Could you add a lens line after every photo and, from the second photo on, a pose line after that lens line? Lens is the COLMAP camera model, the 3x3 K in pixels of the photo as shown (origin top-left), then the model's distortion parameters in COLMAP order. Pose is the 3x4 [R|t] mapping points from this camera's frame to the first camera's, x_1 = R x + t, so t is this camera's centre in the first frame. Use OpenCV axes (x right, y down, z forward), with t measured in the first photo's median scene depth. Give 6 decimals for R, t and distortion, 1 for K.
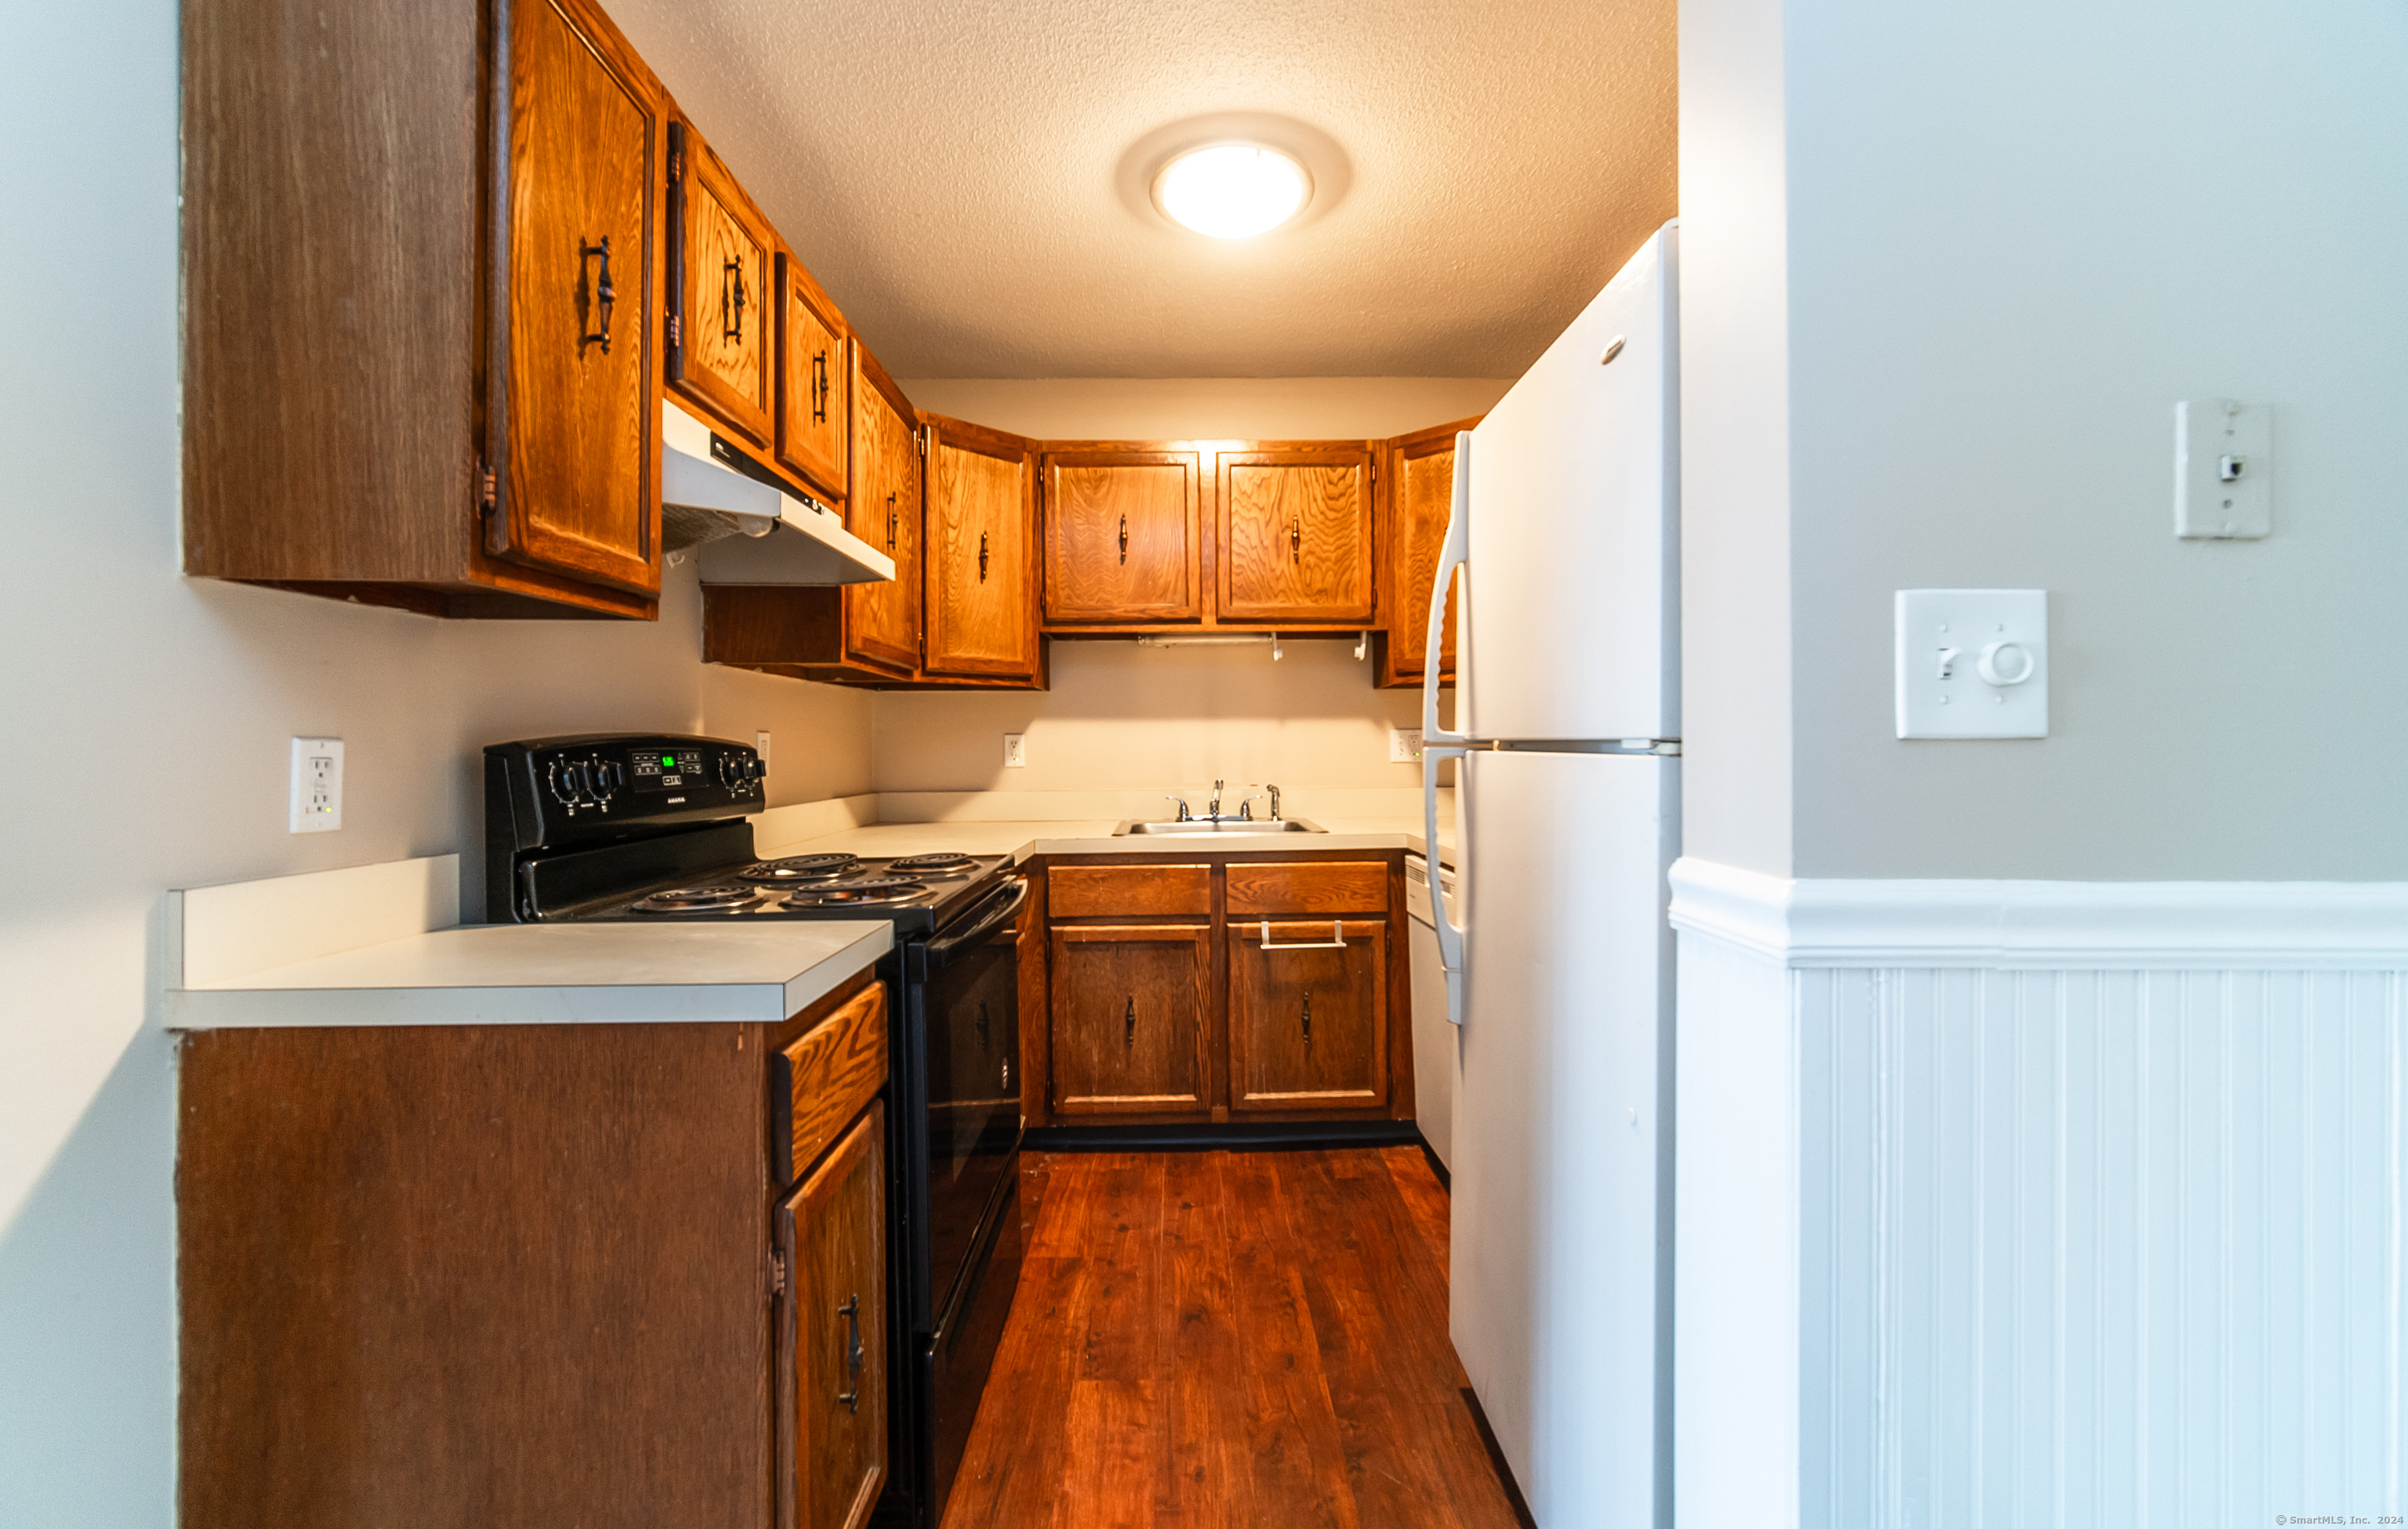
lens RADIAL K [[1001.6, 0, 1185.6], [0, 1001.6, 744.2], [0, 0, 1]] dist [0.005869, -0.000844]
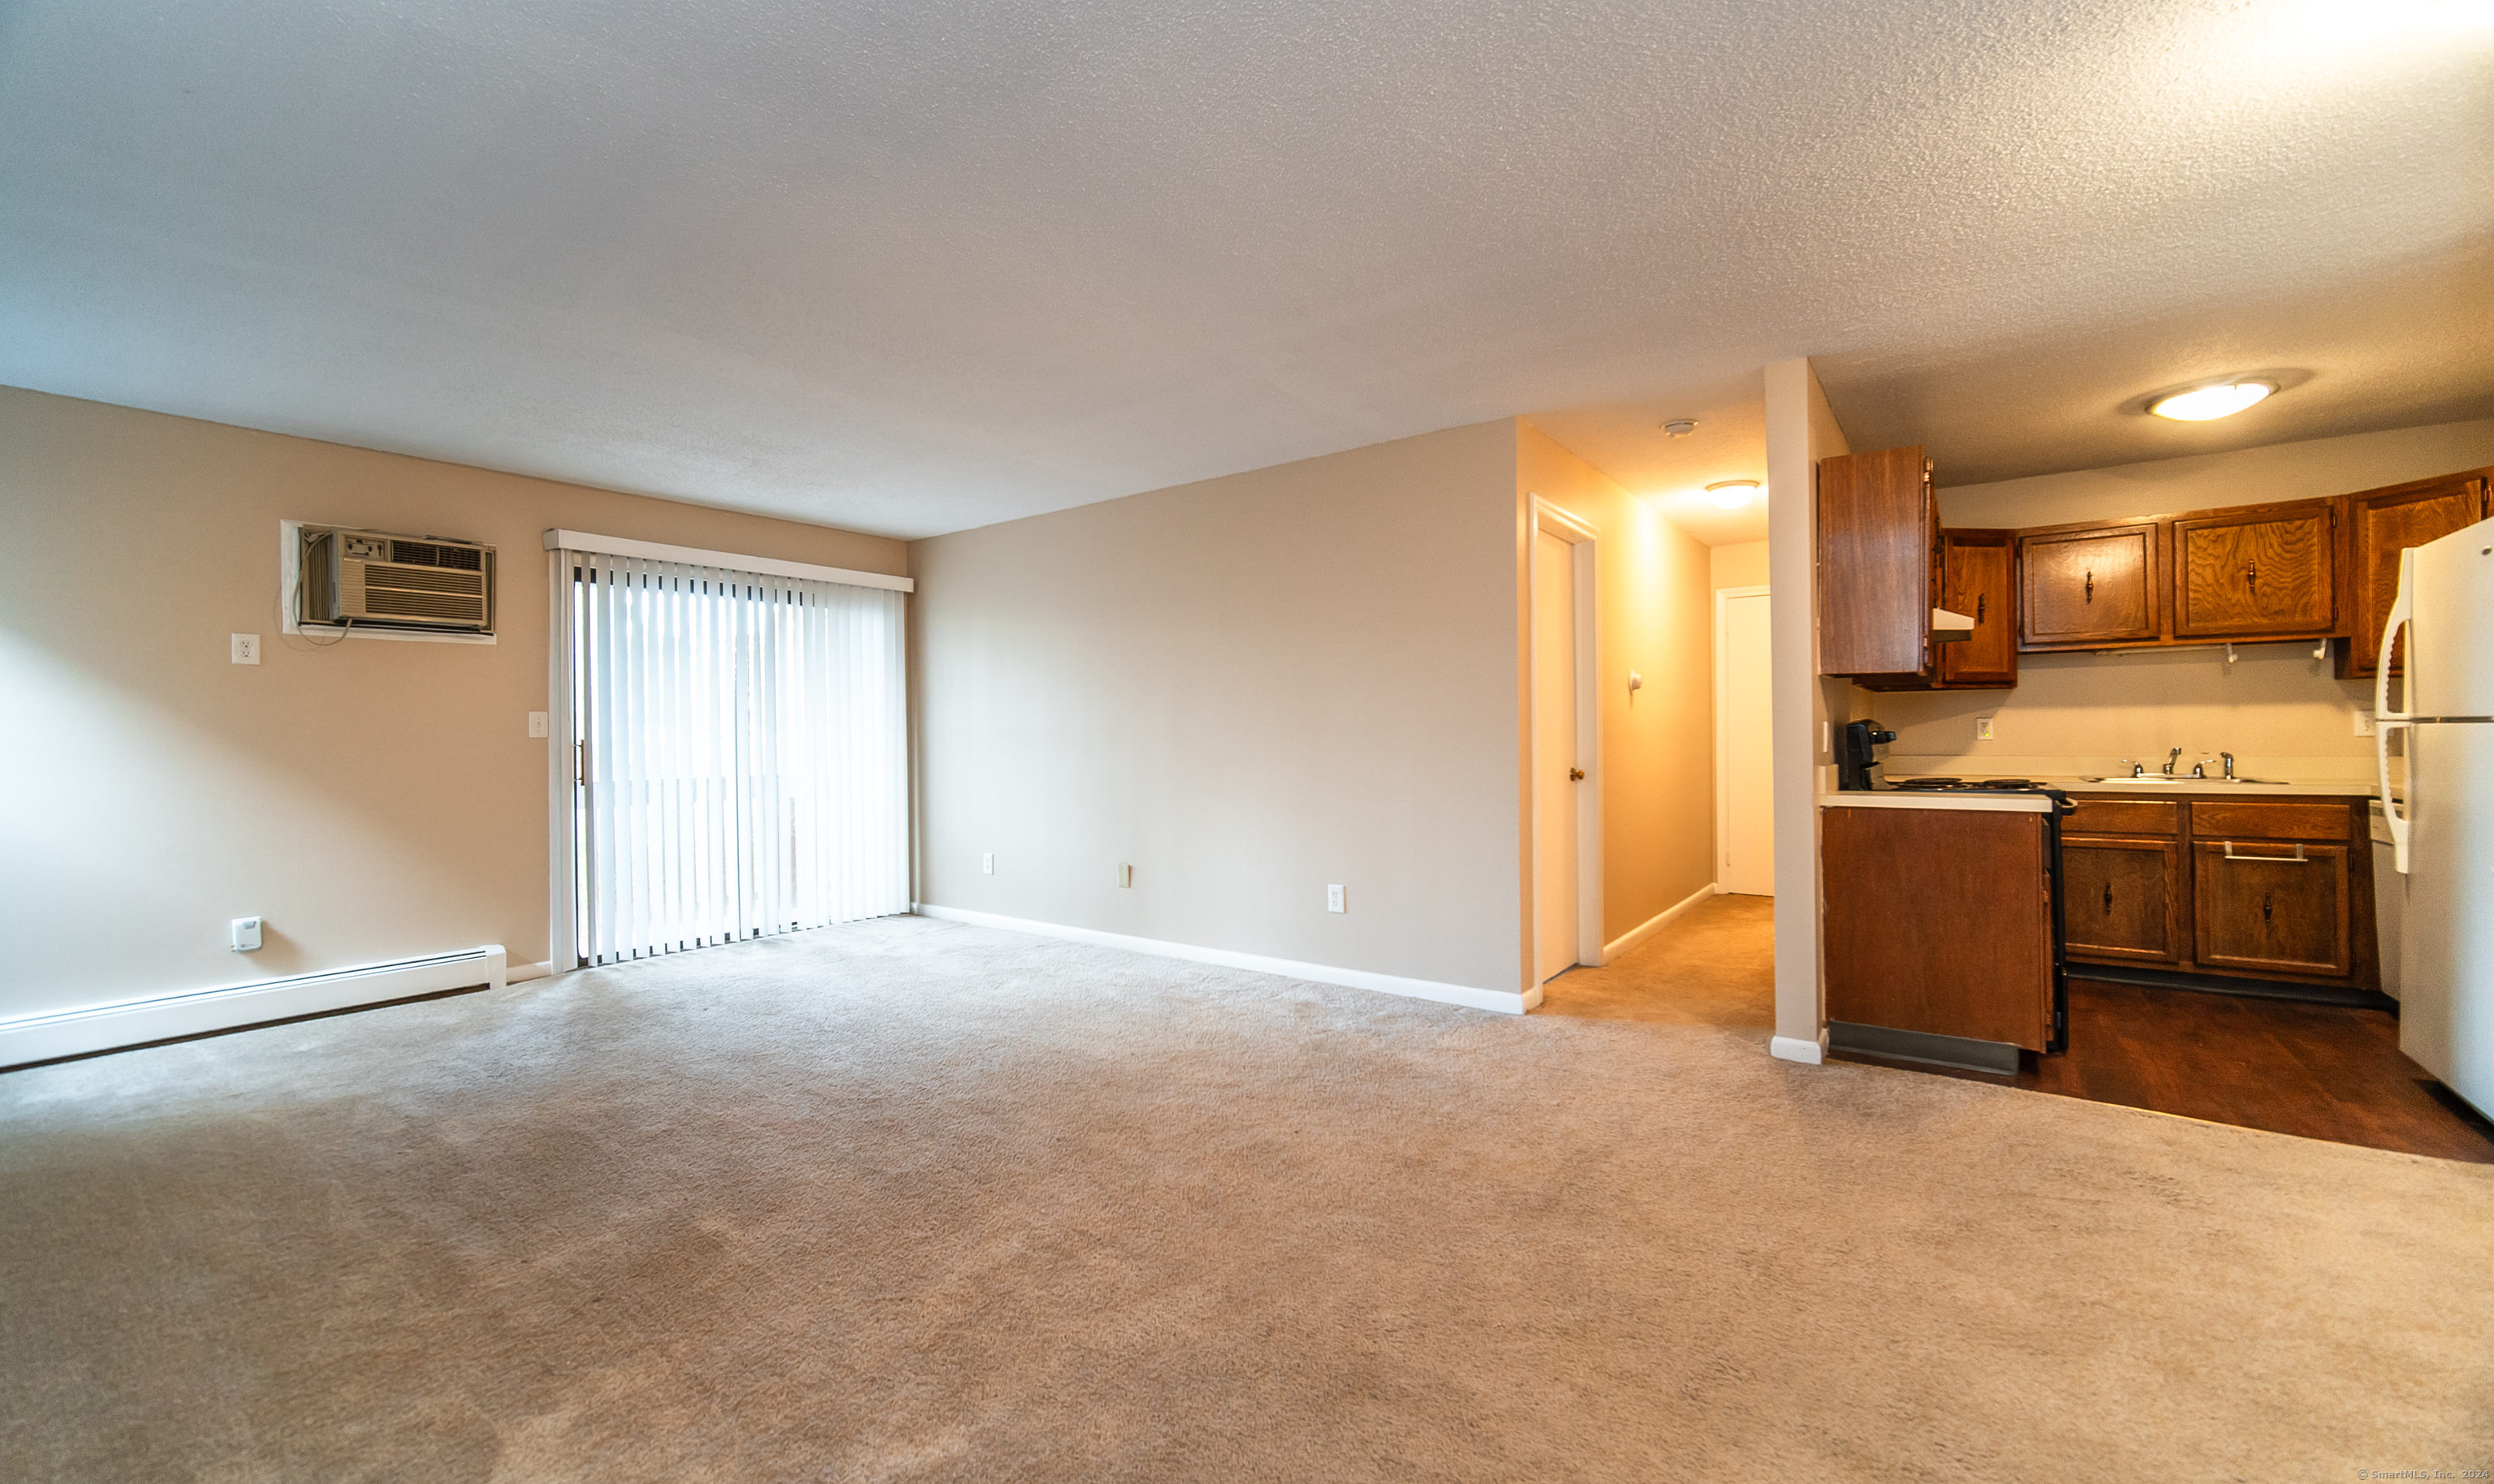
lens RADIAL K [[993.8, 0, 1223.6], [0, 993.8, 734.2], [0, 0, 1]] dist [-0.003882, 0.001591]
pose [[0.793323, -0.004082, -0.608787, -0.208971], [0.005650, 0.999984, 0.000658, 0.008351], [0.608775, -0.003961, 0.793333, -1.088344]]
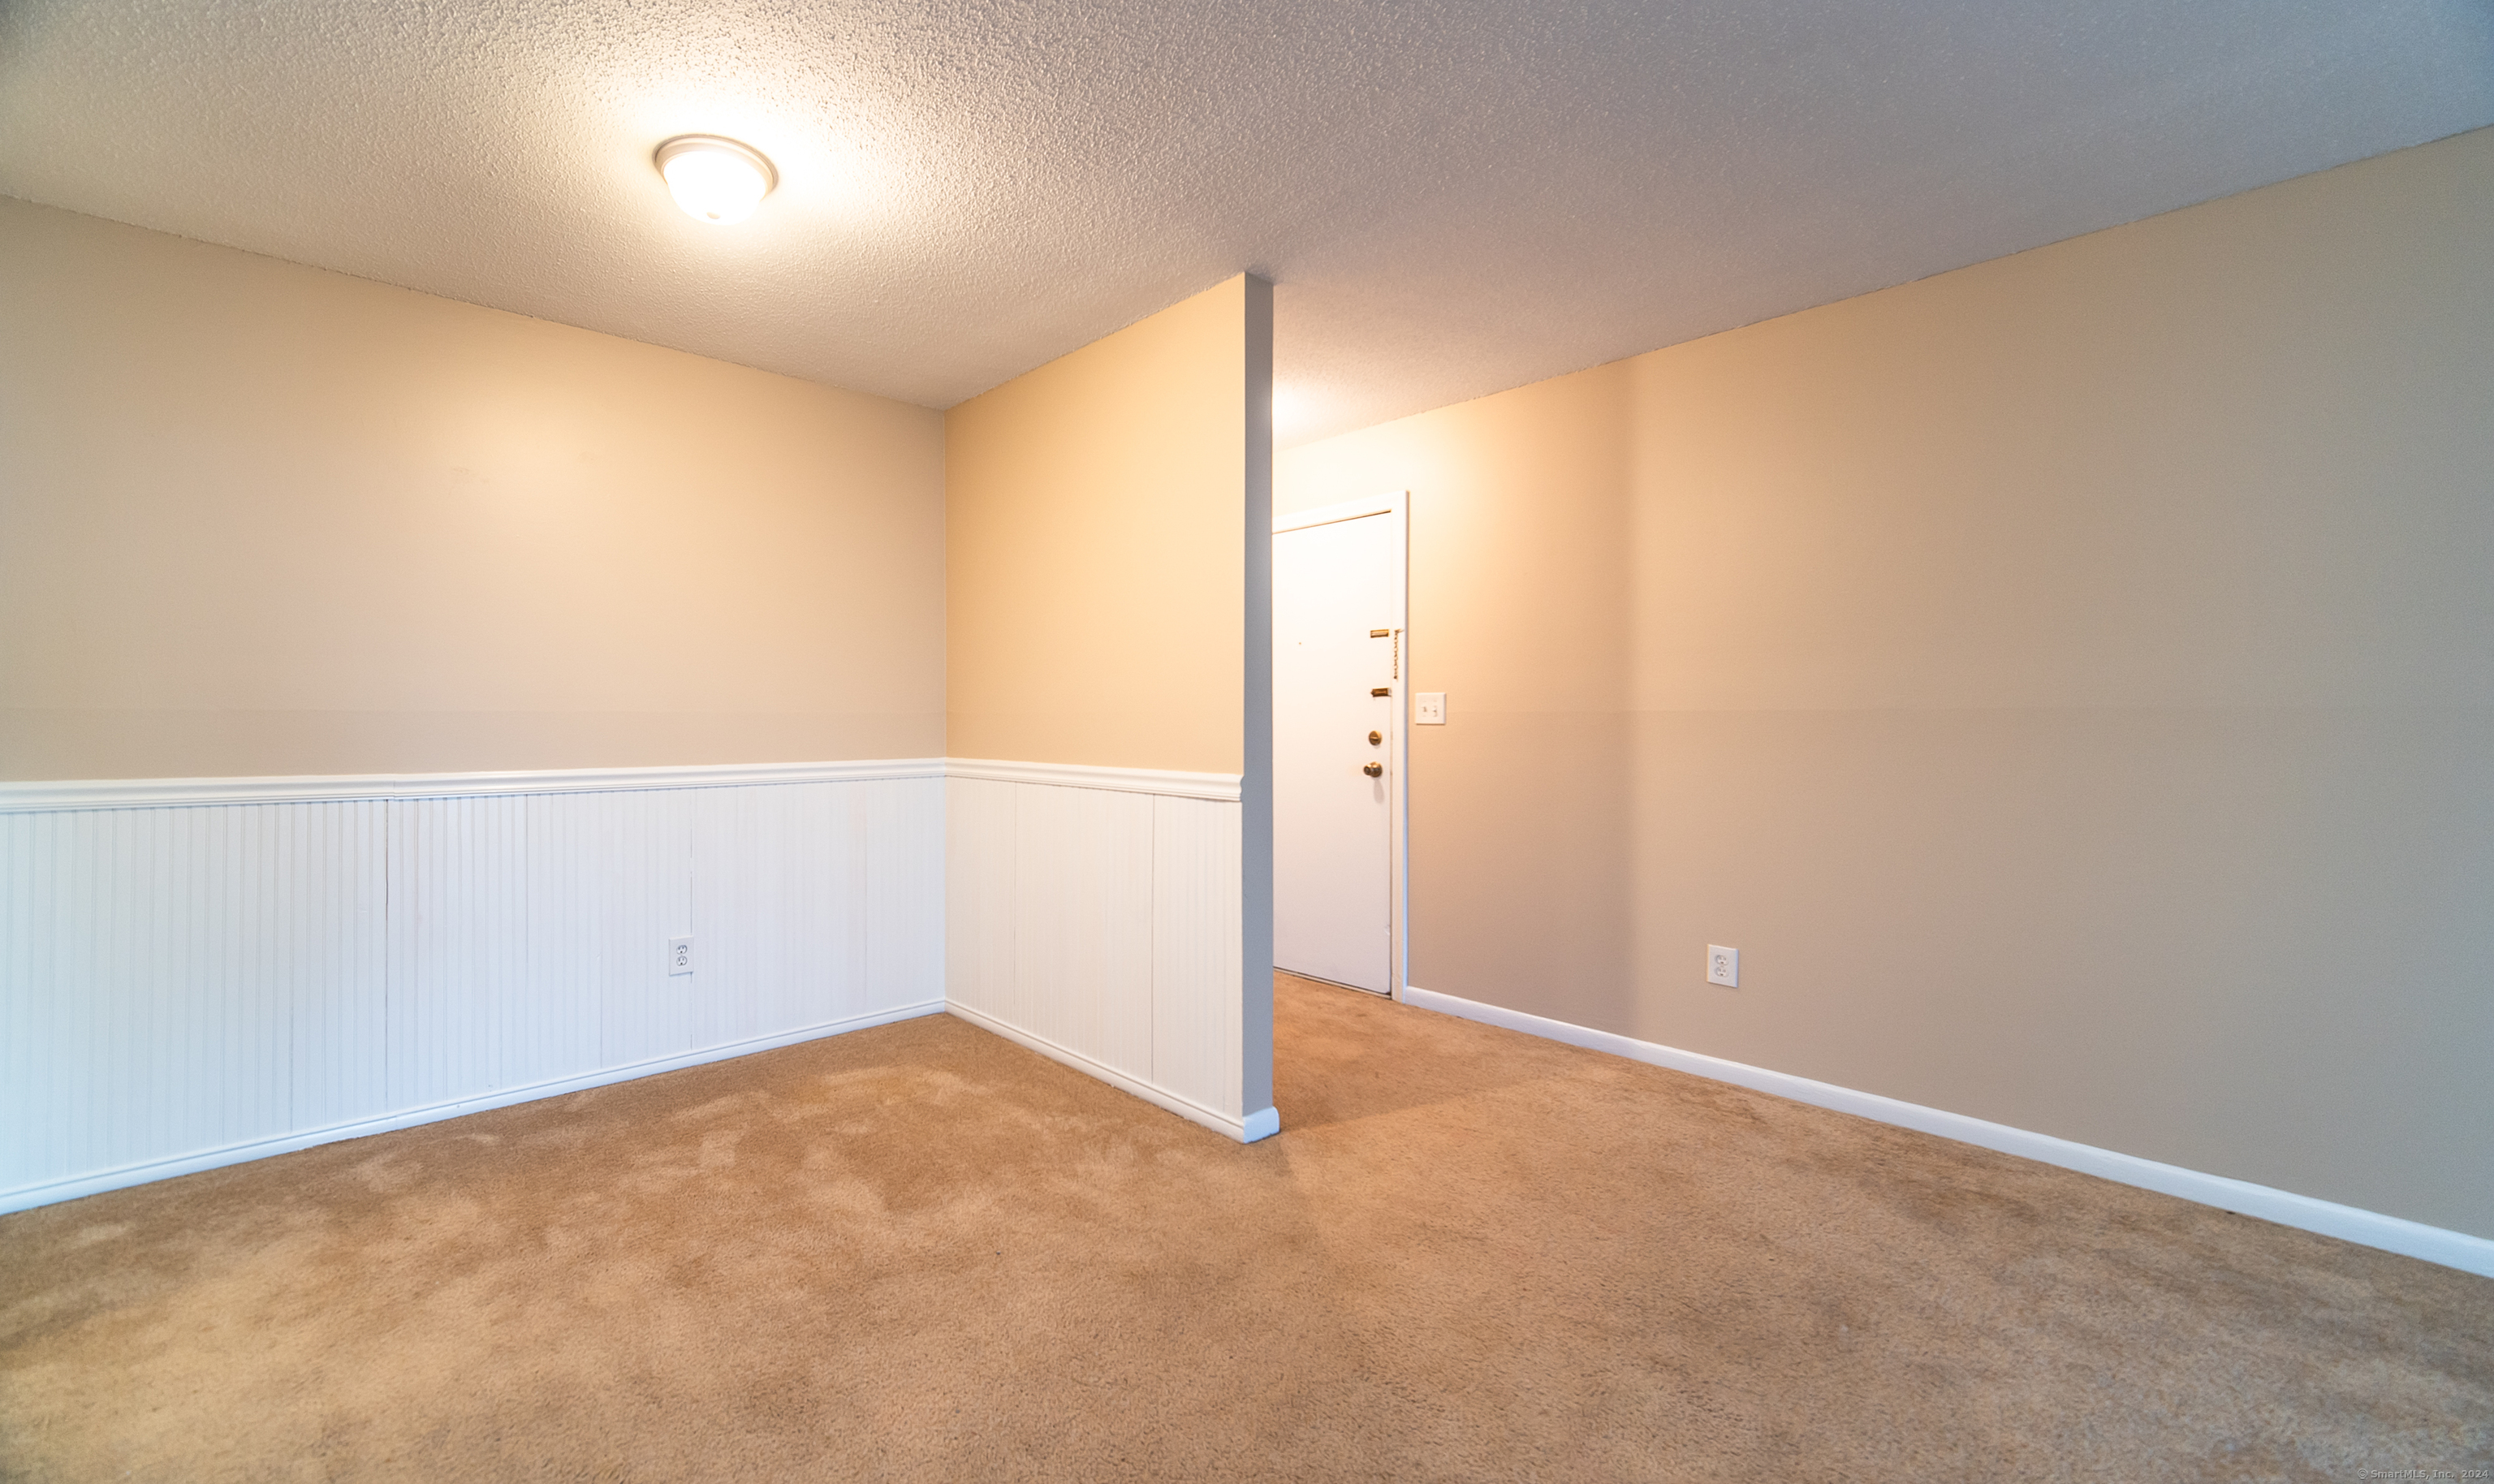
lens RADIAL K [[955.4, 0, 1050.5], [0, 955.4, 725.1], [0, 0, 1]] dist [-0.000149, -0.000232]
pose [[-0.604360, 0.003160, 0.796705, -0.722776], [0.006699, 0.999977, 0.001116, 0.001015], [-0.796683, 0.006012, -0.604367, 0.084551]]
